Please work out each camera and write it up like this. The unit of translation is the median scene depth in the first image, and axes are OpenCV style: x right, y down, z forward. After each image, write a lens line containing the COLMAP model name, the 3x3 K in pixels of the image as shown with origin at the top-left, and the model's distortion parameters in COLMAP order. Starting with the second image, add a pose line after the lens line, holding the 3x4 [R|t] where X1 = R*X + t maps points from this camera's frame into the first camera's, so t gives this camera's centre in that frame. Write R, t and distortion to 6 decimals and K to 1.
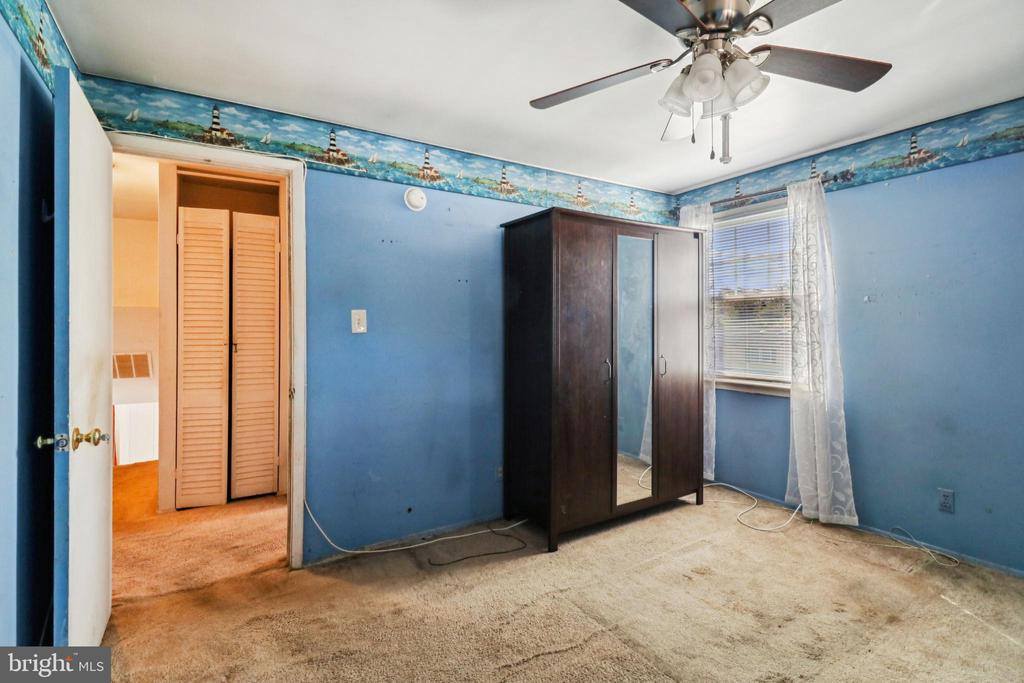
lens RADIAL K [[488.3, 0, 516.1], [0, 488.3, 322.3], [0, 0, 1]] dist [0.003655, -0.012527]
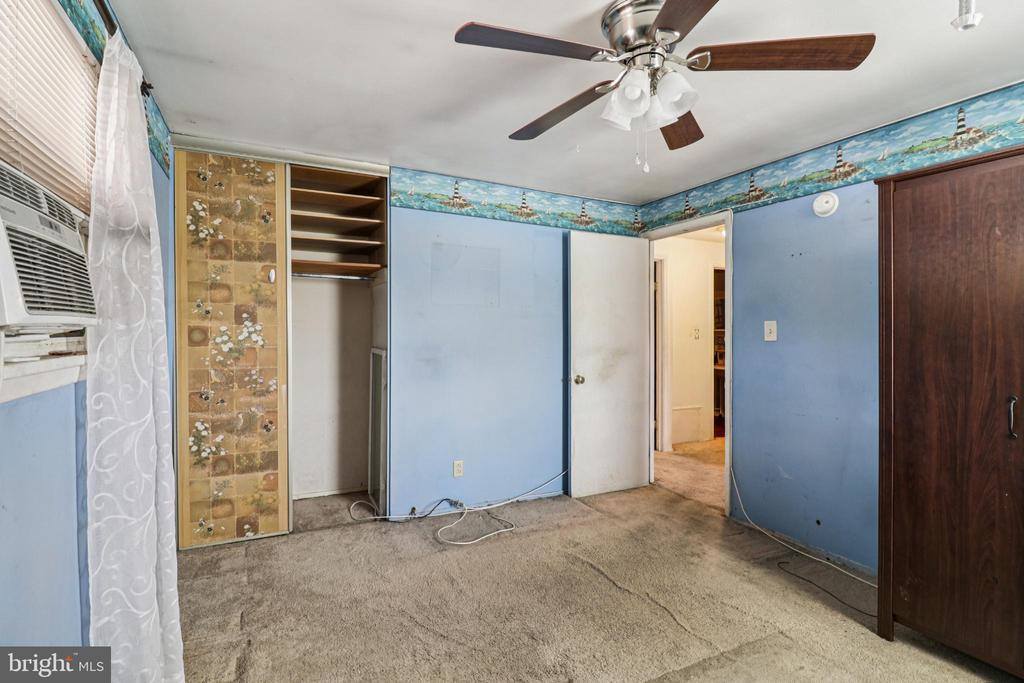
lens RADIAL K [[488.3, 0, 512.3], [0, 488.3, 336.7], [0, 0, 1]] dist [0.003655, -0.012527]
pose [[-0.094606, 0.007123, -0.995489, 0.914735], [-0.007000, 0.999945, 0.007821, 0.007202], [0.995490, 0.007708, -0.094551, 0.532316]]
